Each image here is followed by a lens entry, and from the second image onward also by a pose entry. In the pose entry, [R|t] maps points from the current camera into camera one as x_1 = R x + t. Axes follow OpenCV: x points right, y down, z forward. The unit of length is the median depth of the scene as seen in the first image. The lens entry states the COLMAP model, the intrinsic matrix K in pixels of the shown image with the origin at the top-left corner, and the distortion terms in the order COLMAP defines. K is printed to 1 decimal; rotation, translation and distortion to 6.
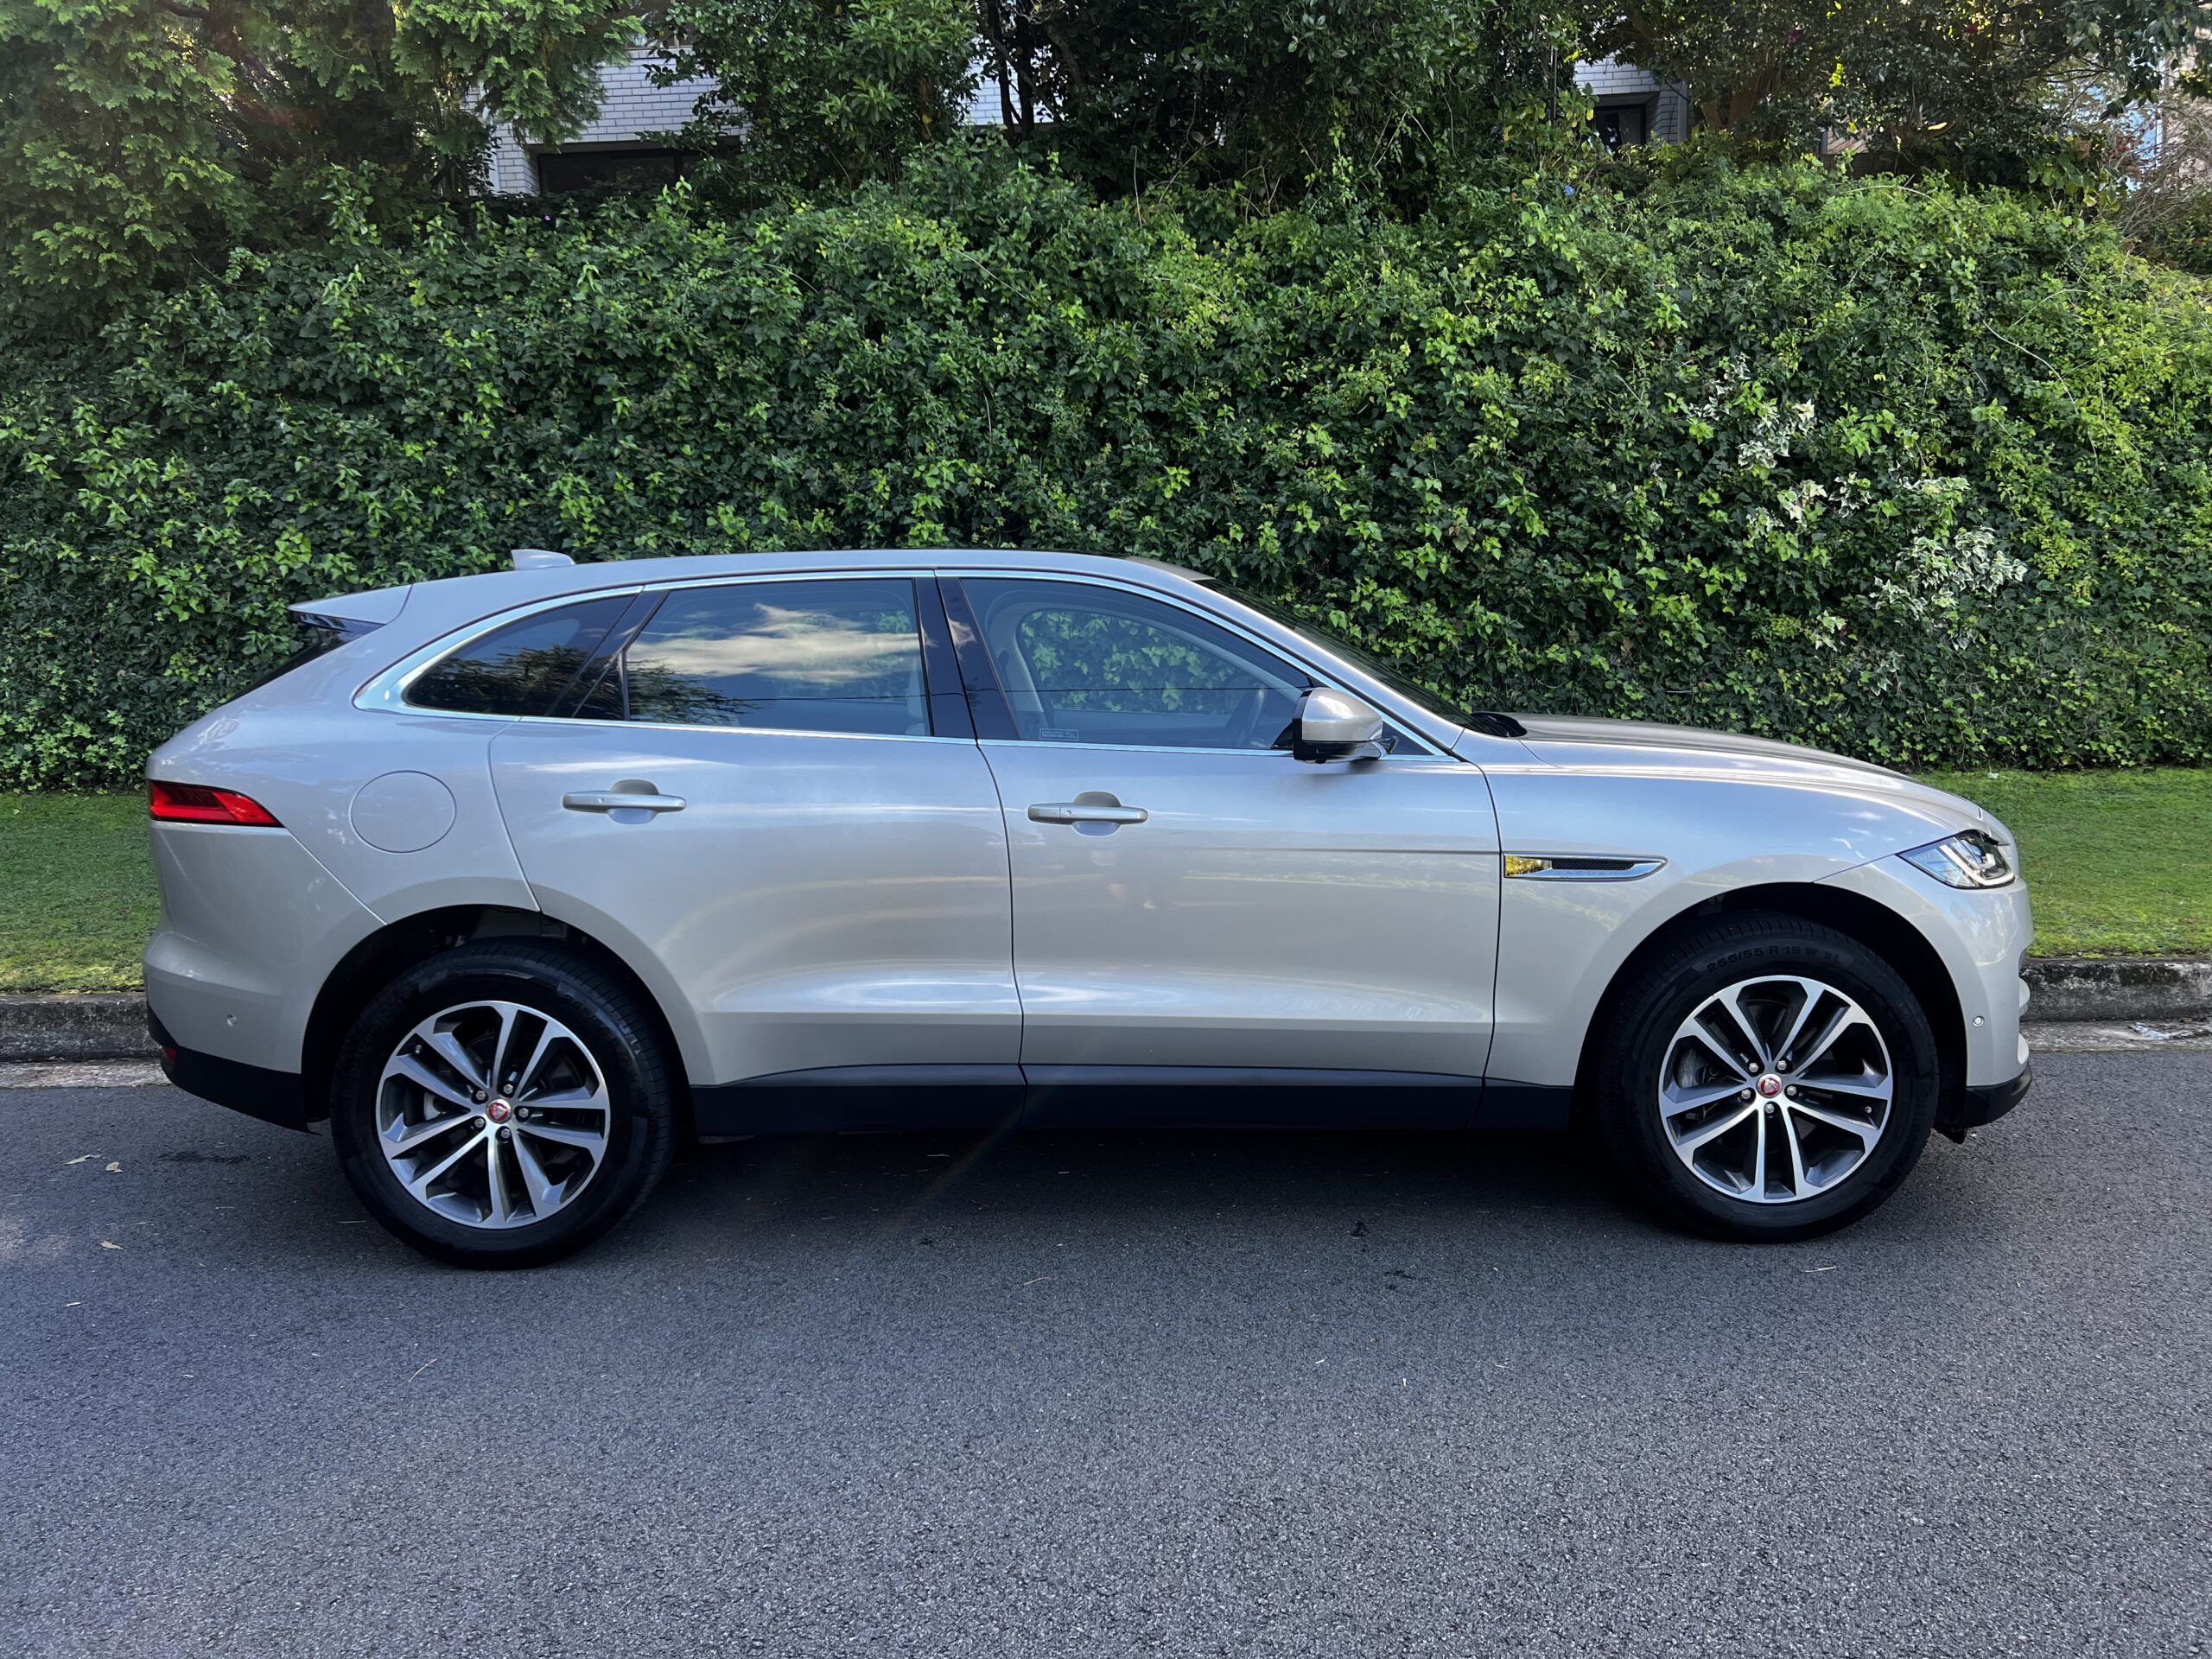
lens RADIAL K [[1665.5, 0, 1106.0], [0, 1665.5, 829.5], [0, 0, 1]] dist [0.049058, -0.062603]
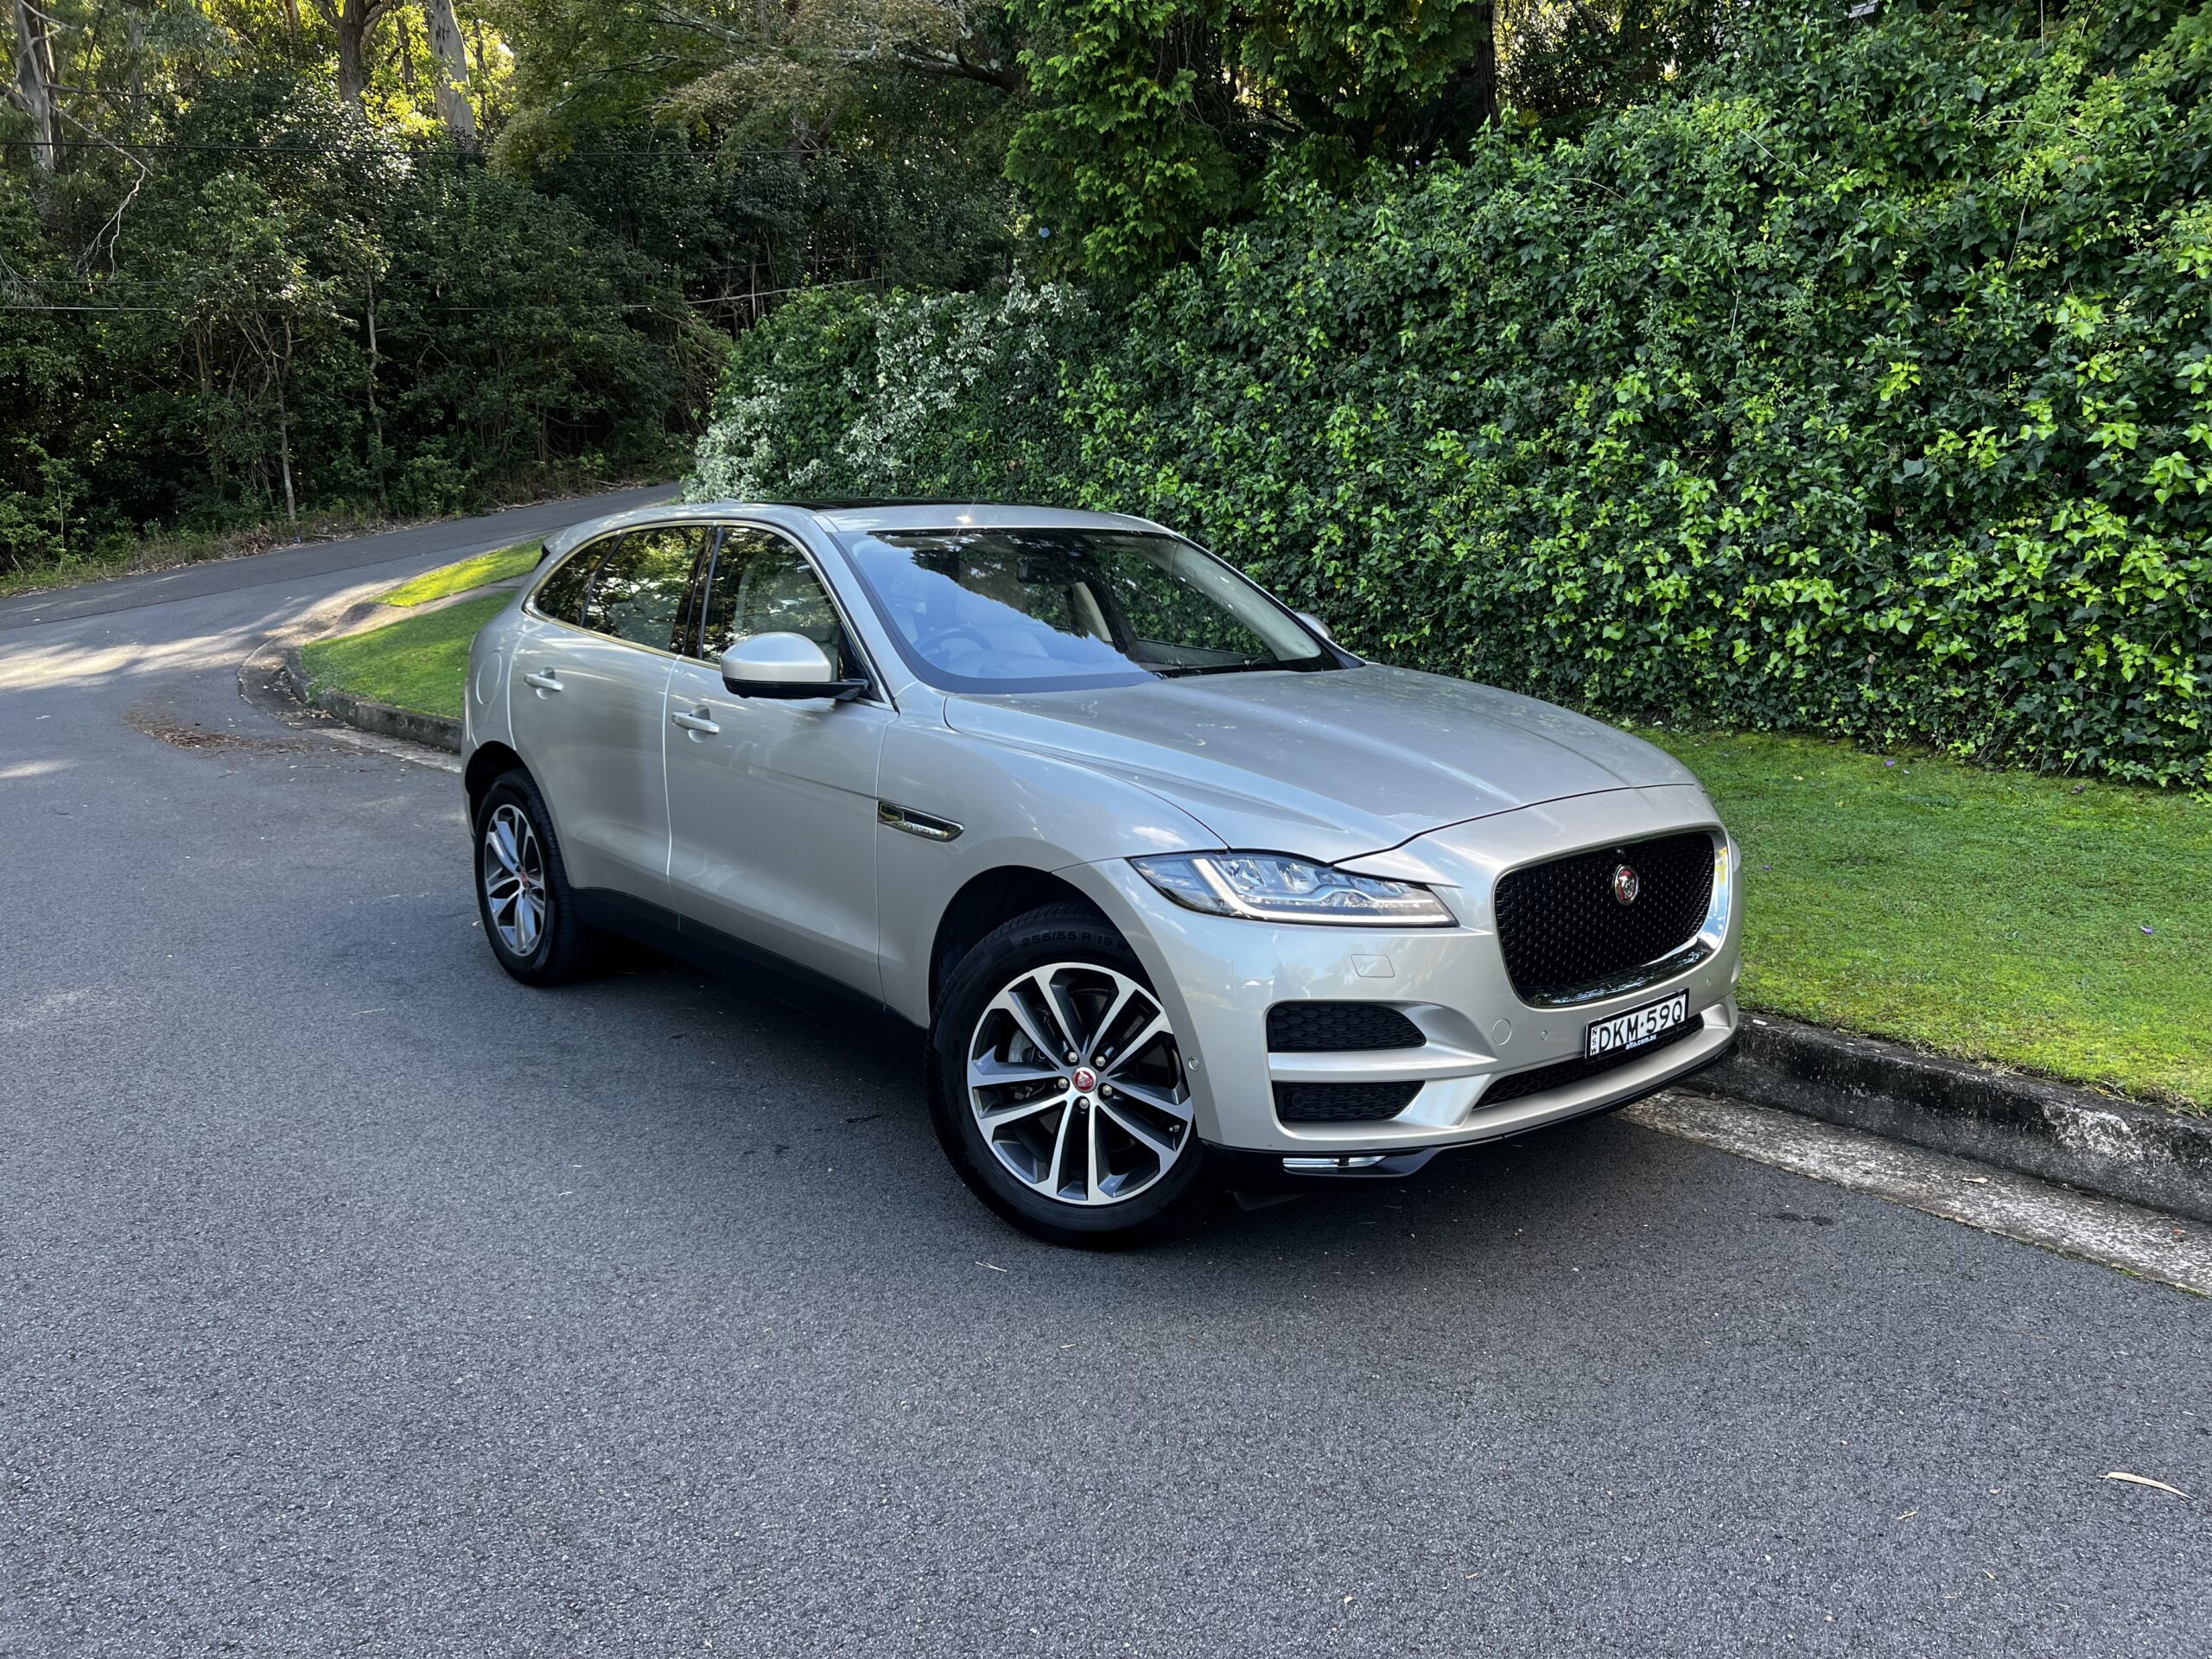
lens RADIAL K [[1665.5, 0, 1106.0], [0, 1665.5, 829.5], [0, 0, 1]] dist [0.049058, -0.062603]
pose [[0.661220, 0.142331, -0.736566, 0.427365], [-0.099728, 0.989800, 0.101738, -0.033360], [0.743534, 0.006185, 0.668670, 0.150003]]
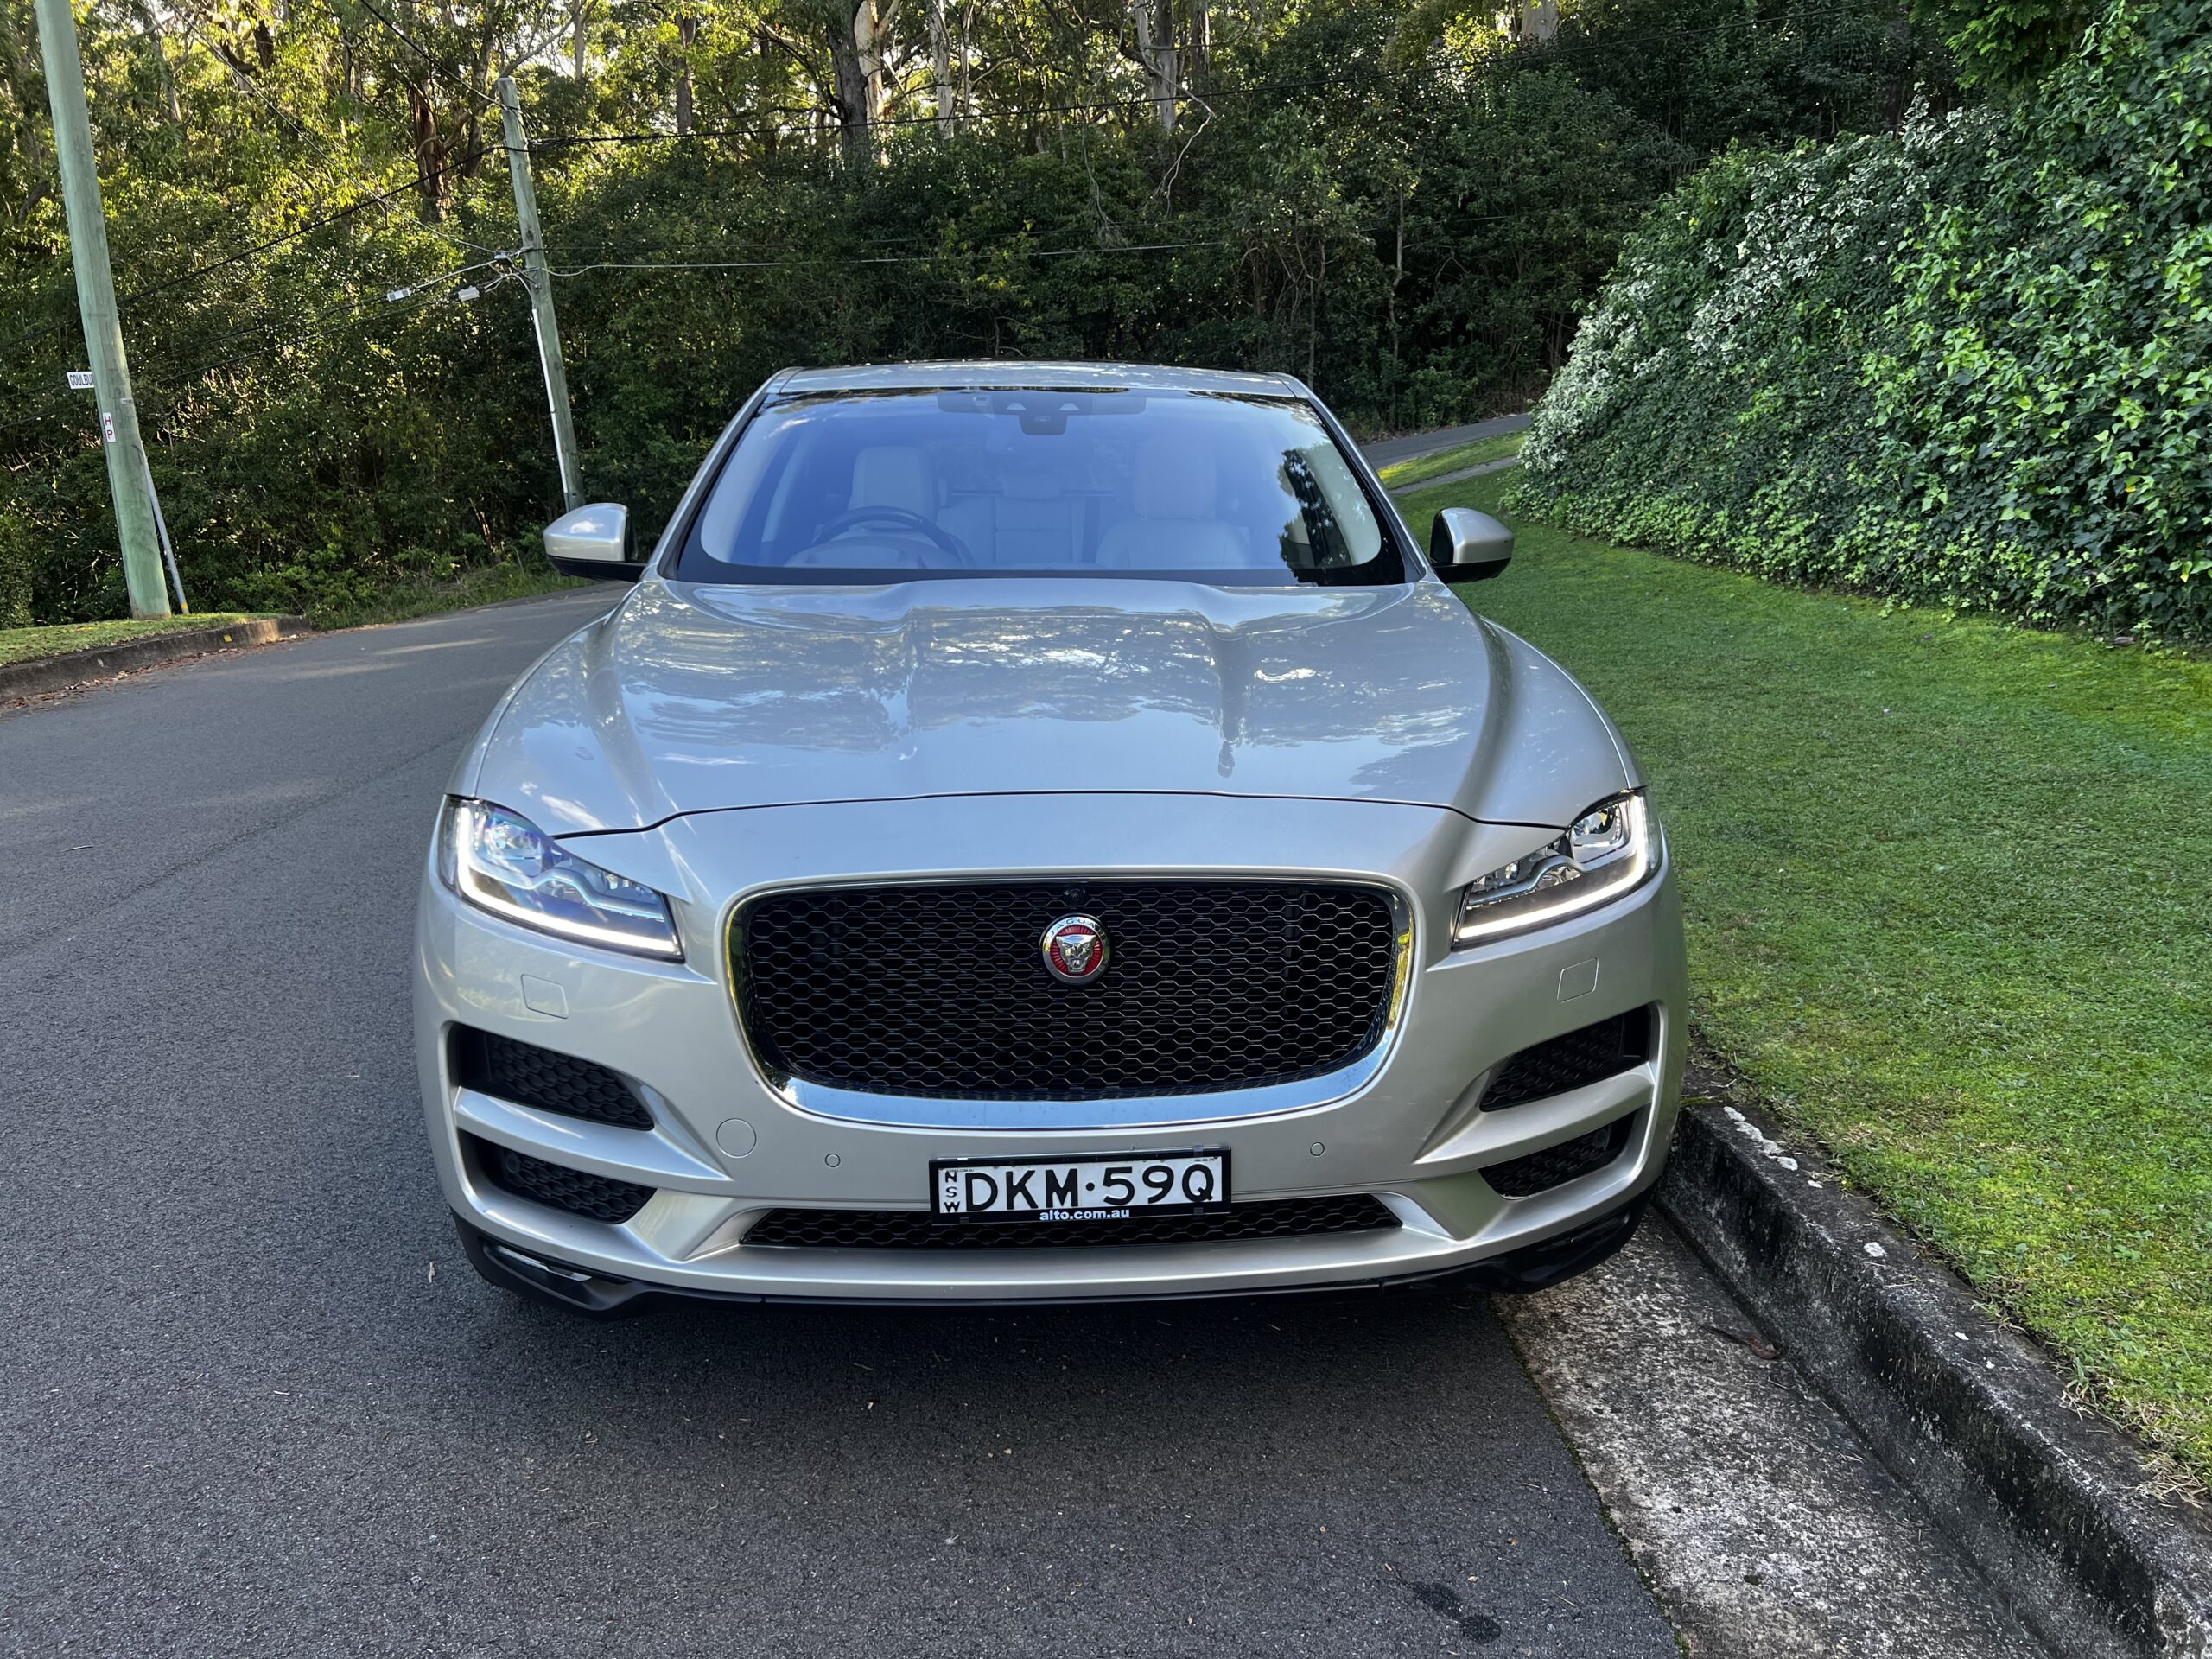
lens RADIAL K [[1636.3, 0, 1143.3], [0, 1636.3, 828.2], [0, 0, 1]] dist [0.068876, -0.074080]
pose [[0.083319, 0.233923, -0.968678, 0.438261], [-0.119781, 0.967362, 0.223302, -0.059963], [0.989298, 0.097424, 0.108620, 0.471141]]
